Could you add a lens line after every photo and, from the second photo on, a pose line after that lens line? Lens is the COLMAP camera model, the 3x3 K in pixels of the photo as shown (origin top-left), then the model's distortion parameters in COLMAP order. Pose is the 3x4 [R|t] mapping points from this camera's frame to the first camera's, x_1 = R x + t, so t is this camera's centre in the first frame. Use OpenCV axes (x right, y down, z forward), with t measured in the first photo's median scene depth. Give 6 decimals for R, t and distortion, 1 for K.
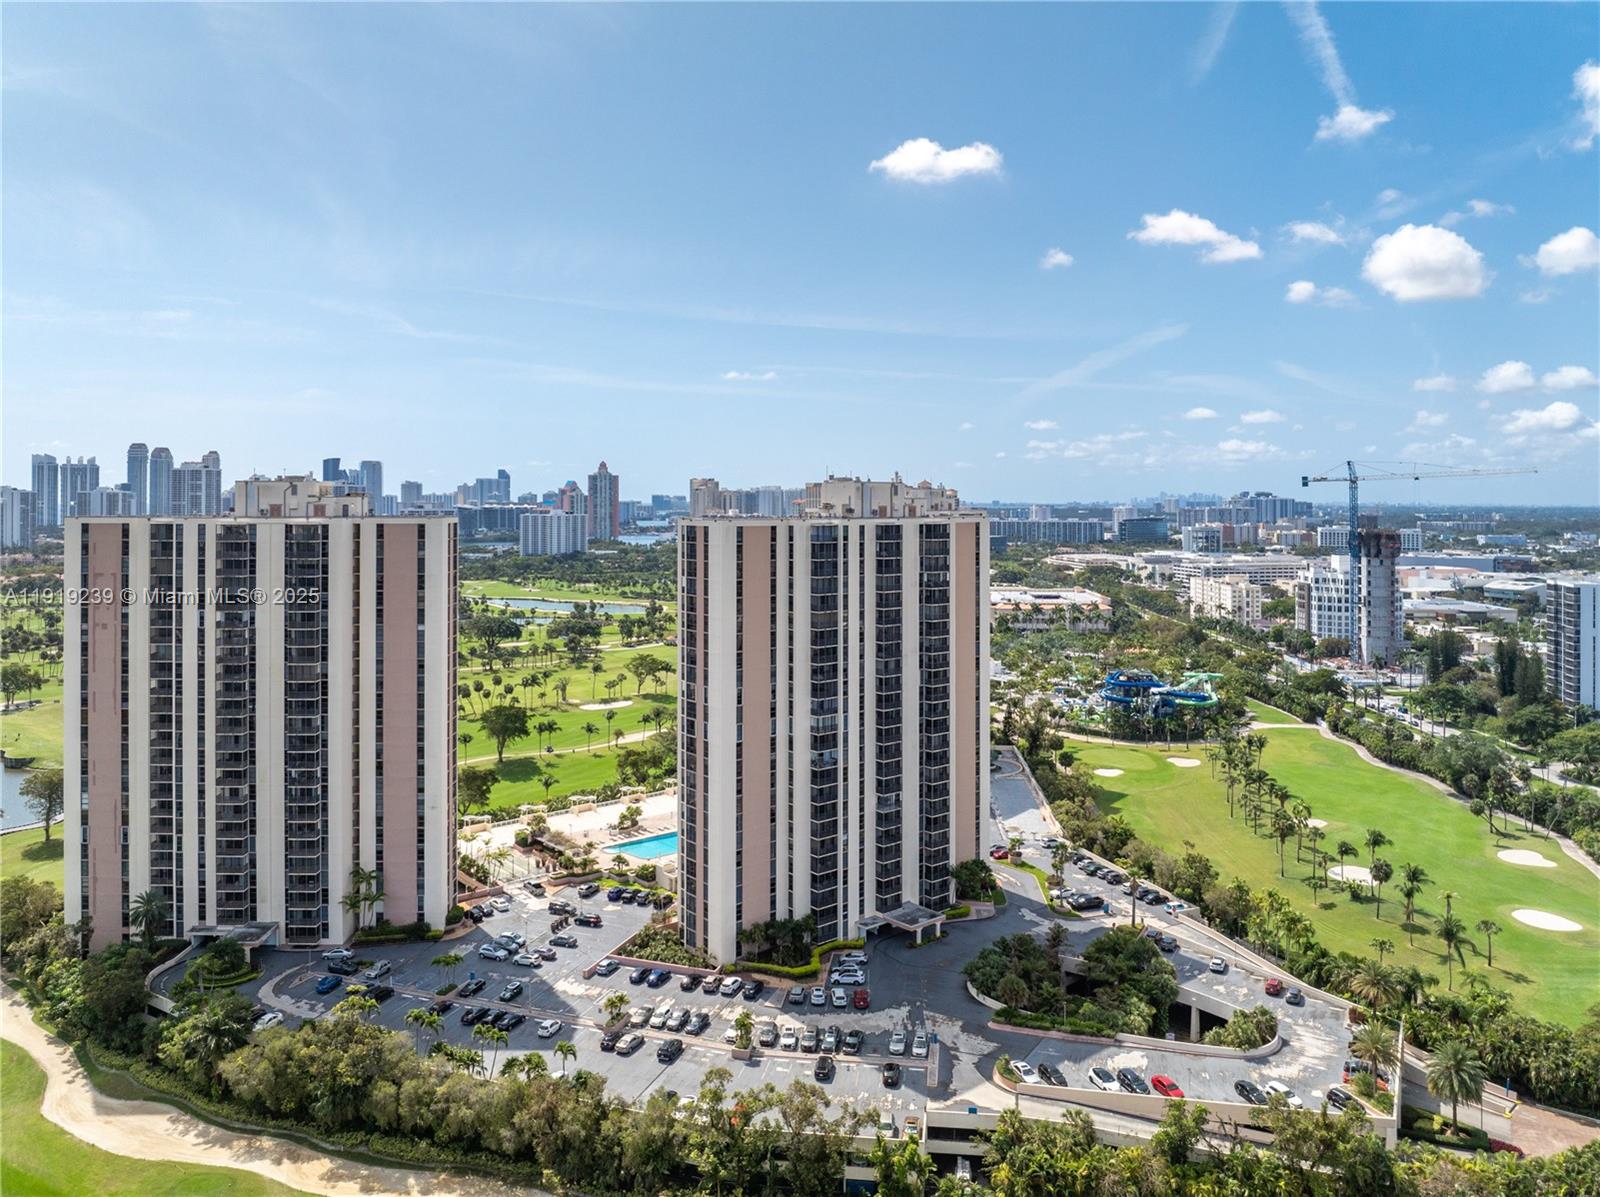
lens RADIAL K [[1157.9, 0, 798.9], [0, 1157.9, 496.1], [0, 0, 1]] dist [-0.025553, -0.011908]
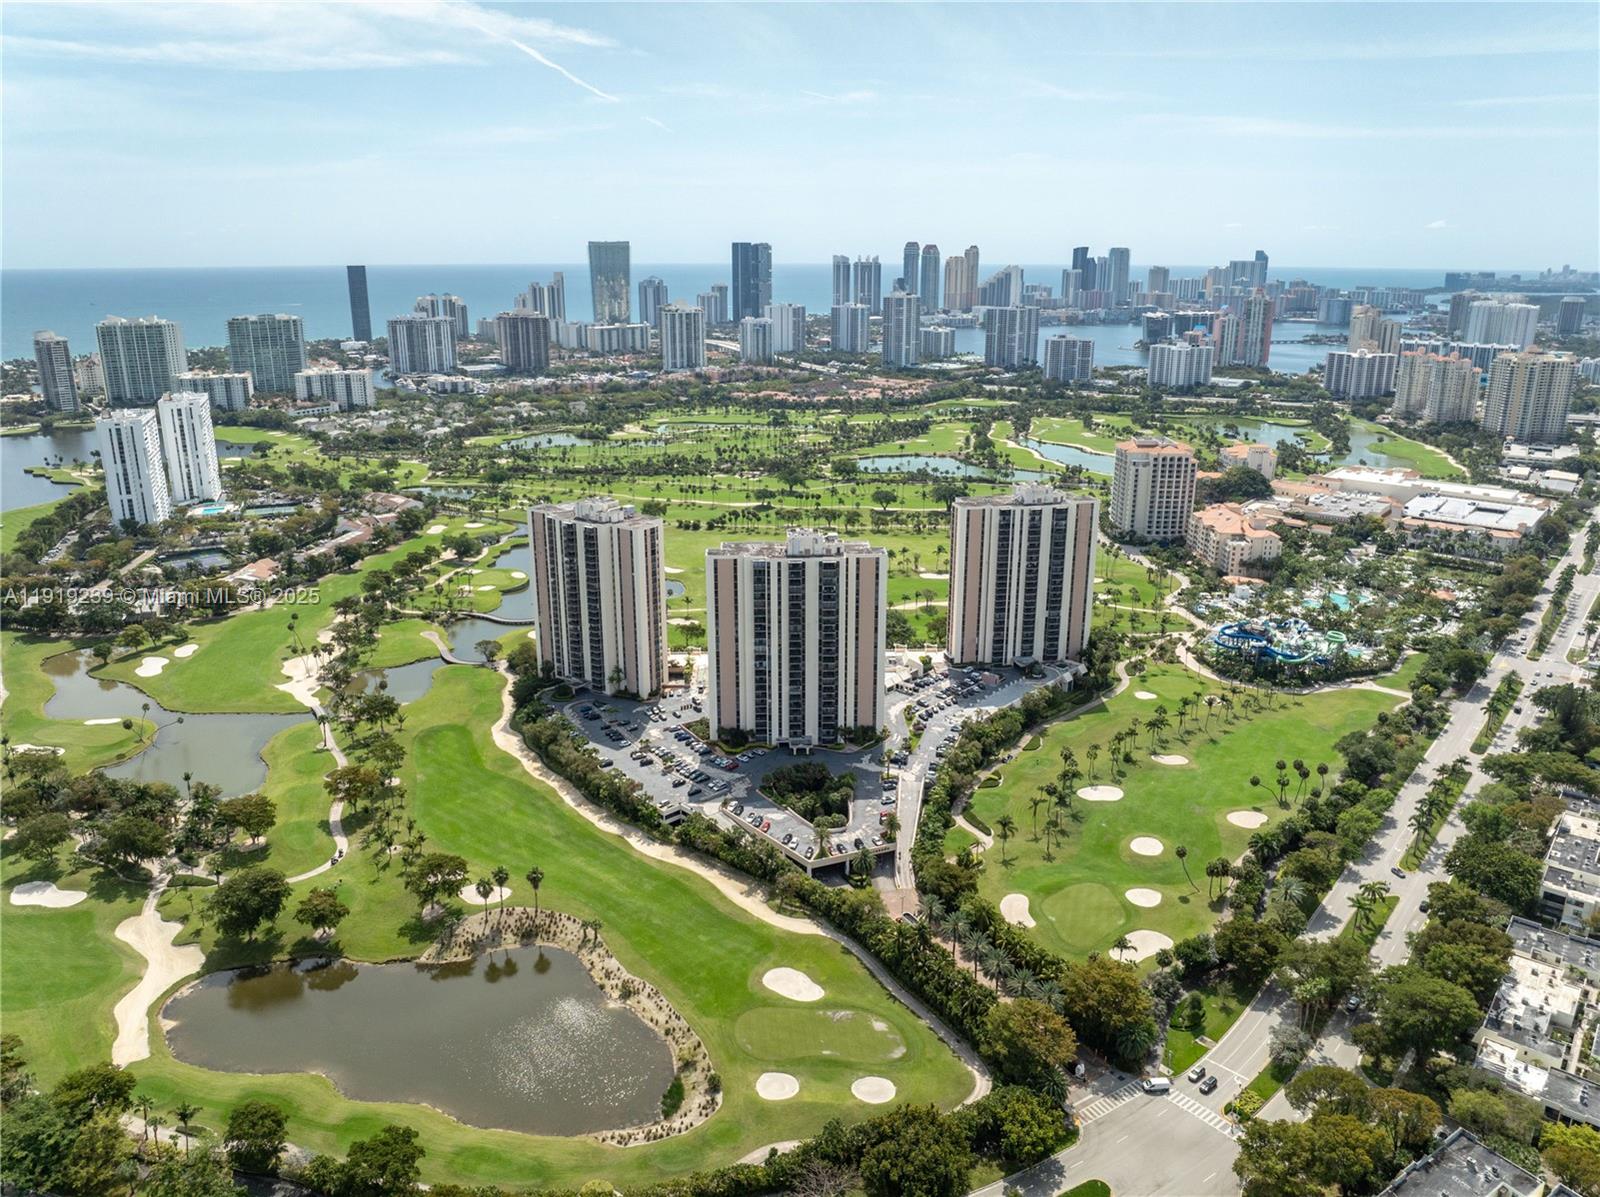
lens RADIAL K [[1131.1, 0, 802.3], [0, 1131.1, 591.1], [0, 0, 1]] dist [-0.033143, -0.008800]
pose [[0.787996, 0.173958, -0.590593, 1.268261], [0.002633, 0.958293, 0.285777, -0.494040], [0.615675, -0.226746, 0.754673, -0.504642]]
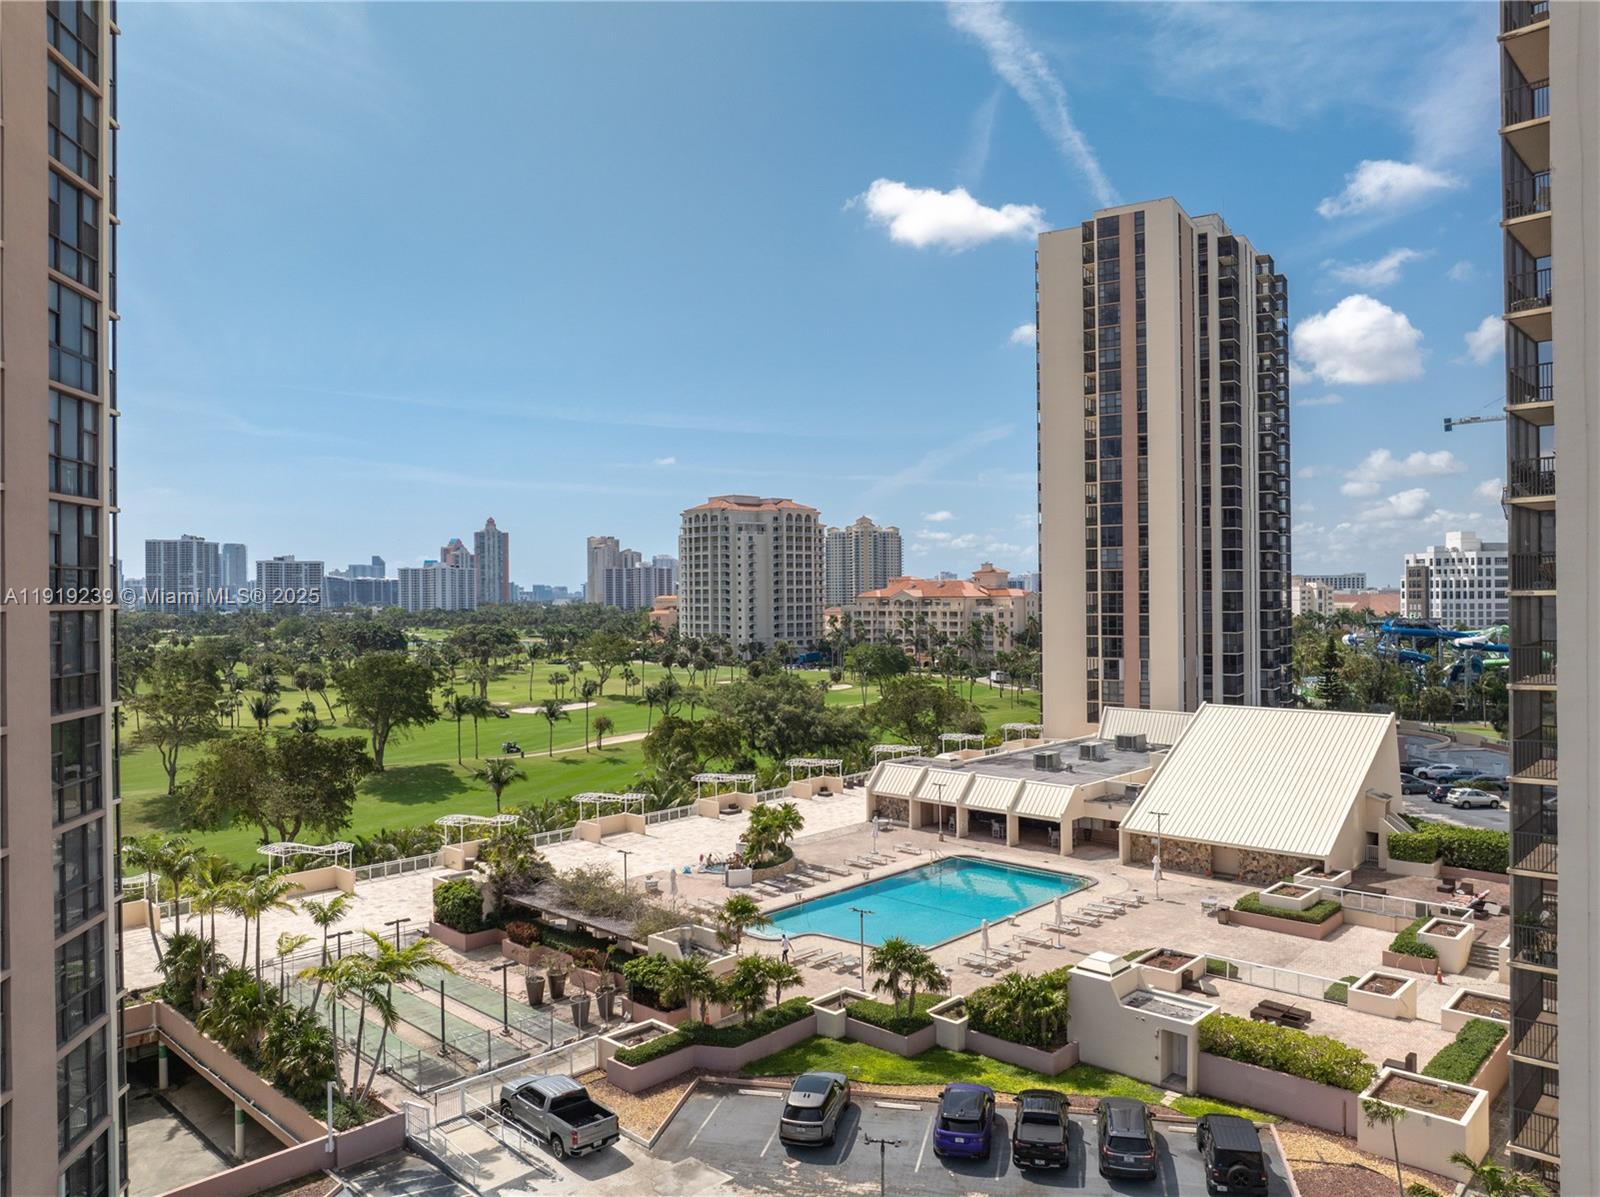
lens RADIAL K [[1123.8, 0, 802.0], [0, 1123.8, 592.2], [0, 0, 1]] dist [-0.034991, -0.002567]
pose [[0.993651, -0.011692, 0.111897, -0.225905], [0.011578, 0.999932, 0.001665, 0.267406], [-0.111909, -0.000359, 0.993718, 0.866501]]
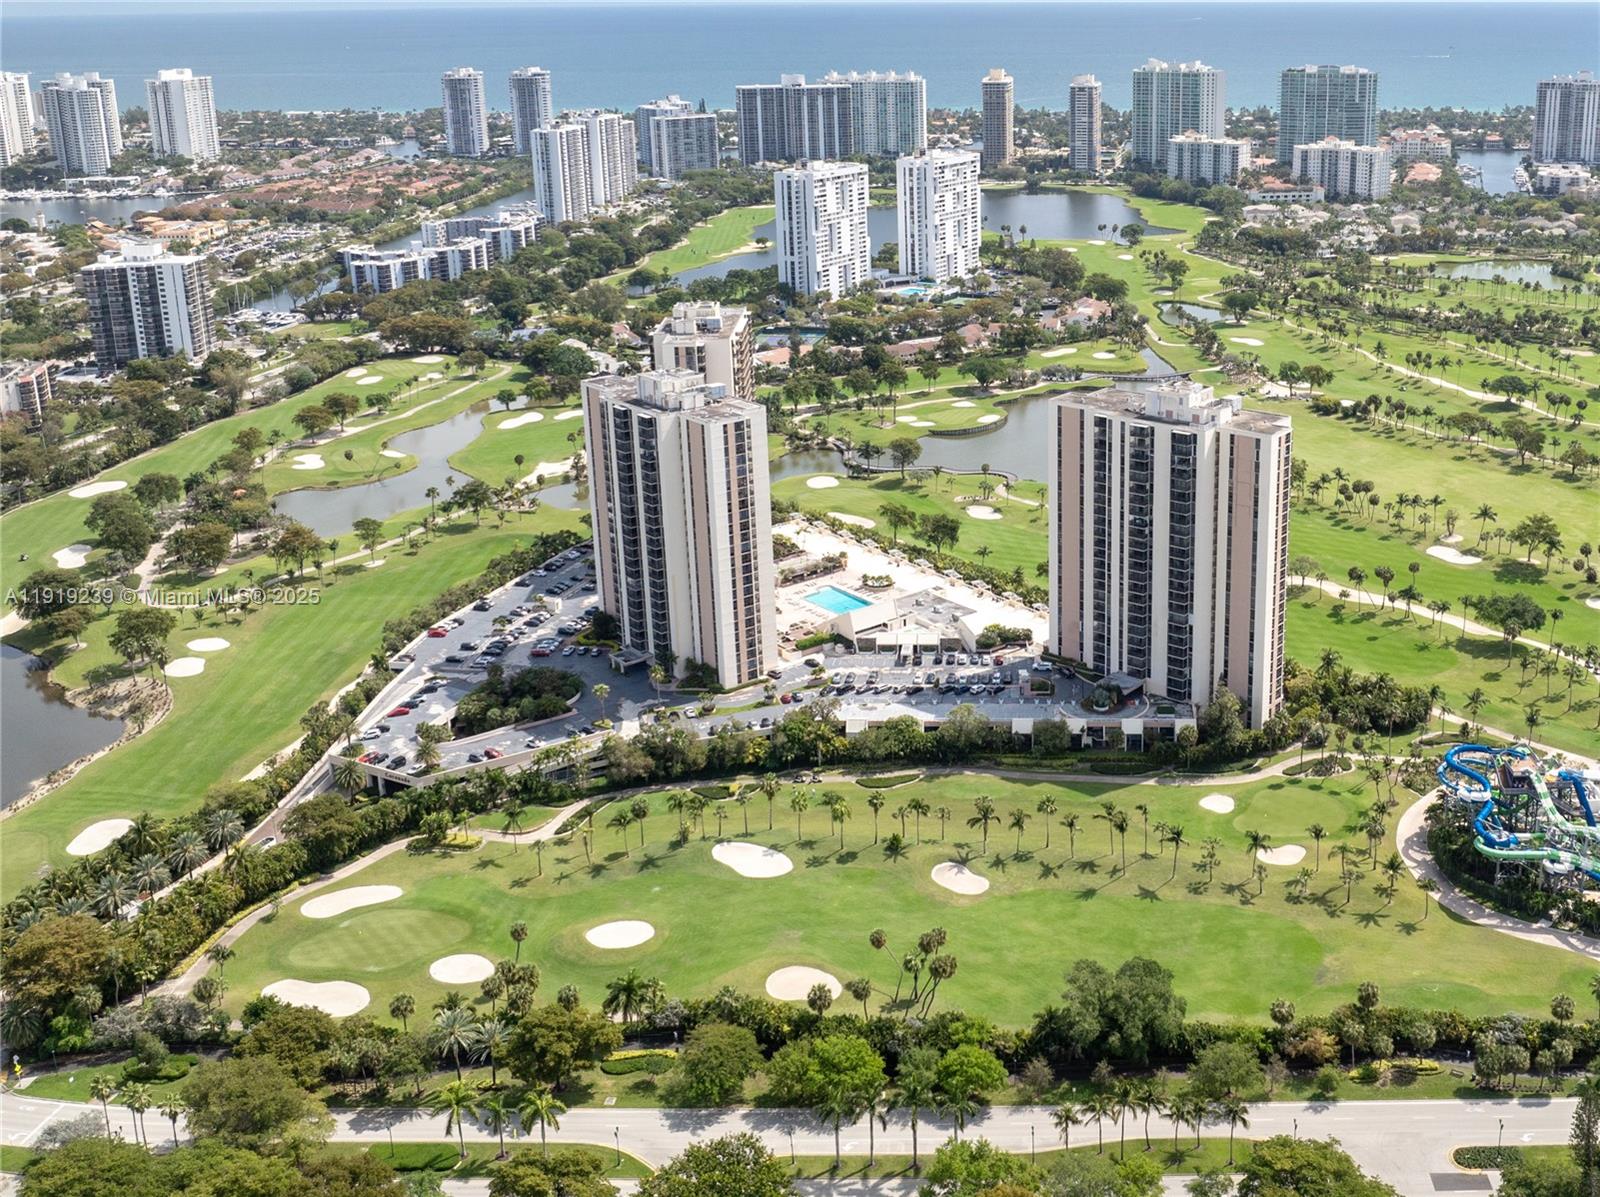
lens RADIAL K [[1680.0, 0, 1027.7], [0, 1680.0, 464.8], [0, 0, 1]] dist [-0.022520, -0.040040]
pose [[0.040679, 0.268225, -0.962497, 2.197676], [0.008407, 0.963168, 0.268767, -0.481328], [0.999137, -0.019025, 0.036925, 1.436617]]
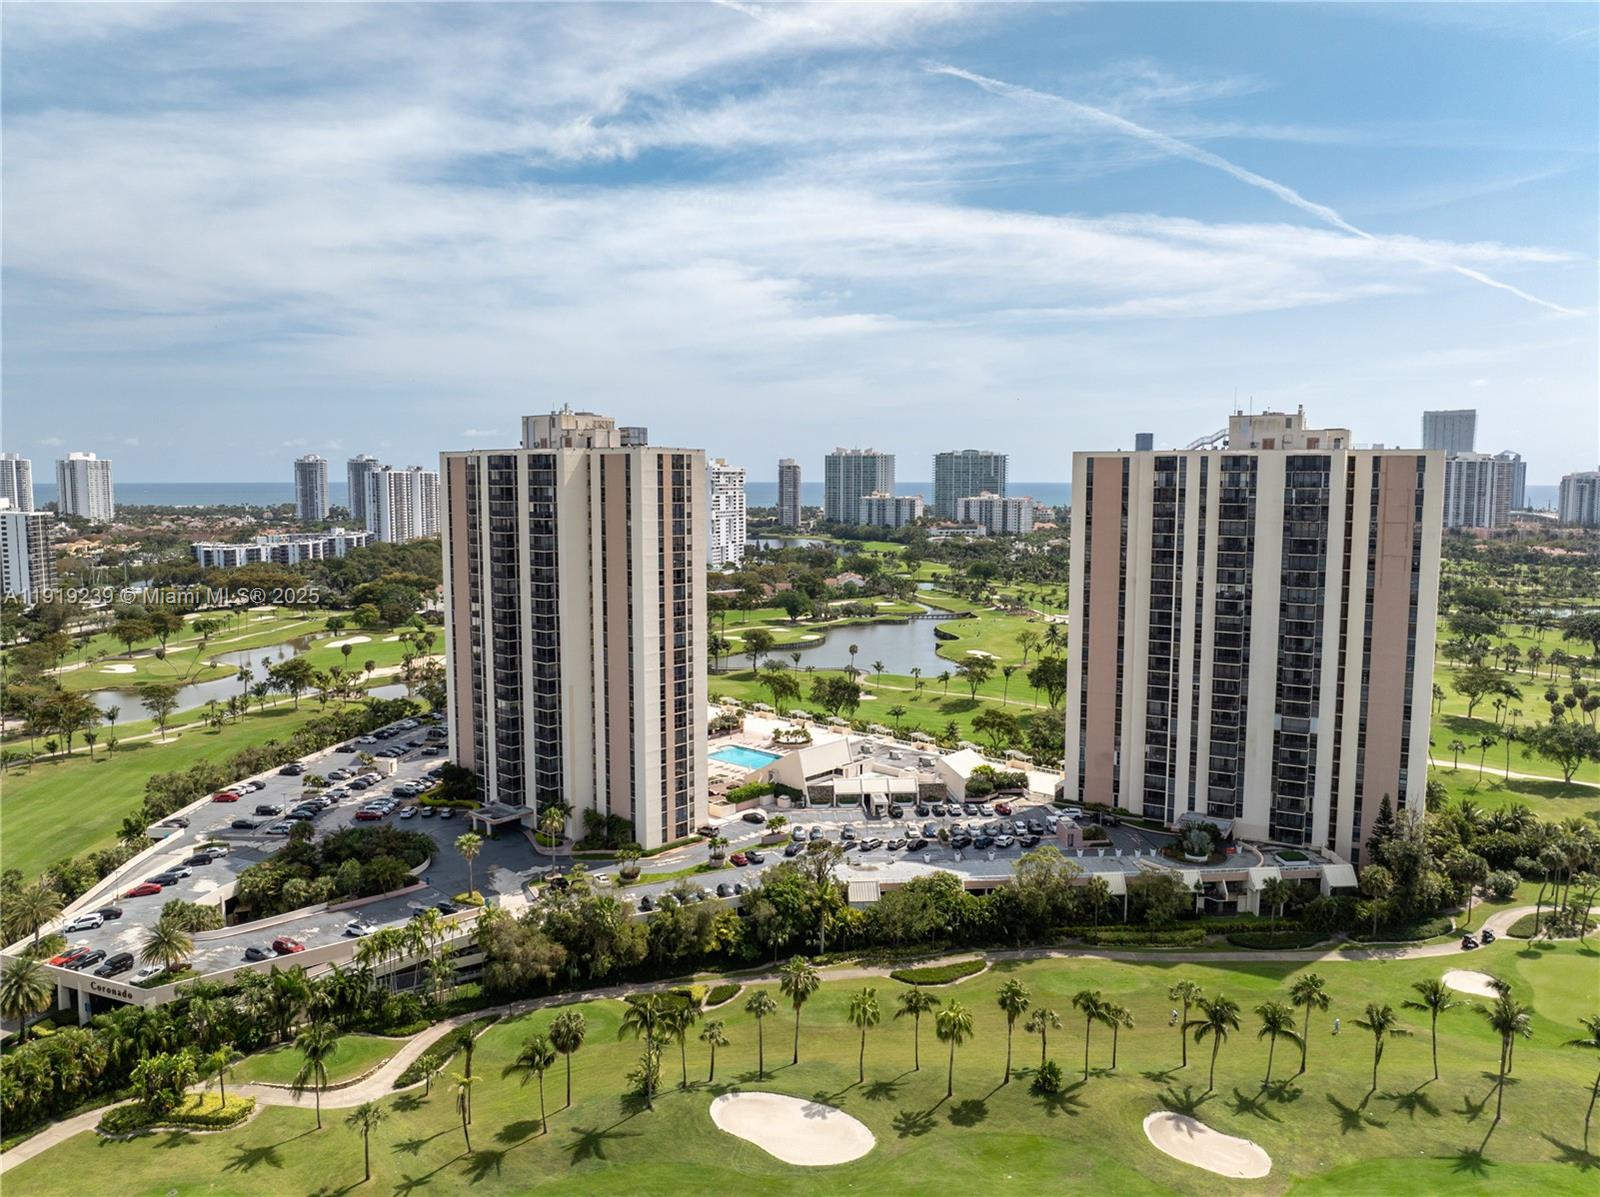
lens RADIAL K [[1123.8, 0, 802.0], [0, 1123.8, 592.2], [0, 0, 1]] dist [-0.034991, -0.002567]
pose [[0.134427, 0.097975, -0.986068, 1.157059], [0.001813, 0.995074, 0.099117, 0.047734], [0.990922, -0.015112, 0.133587, 1.130420]]
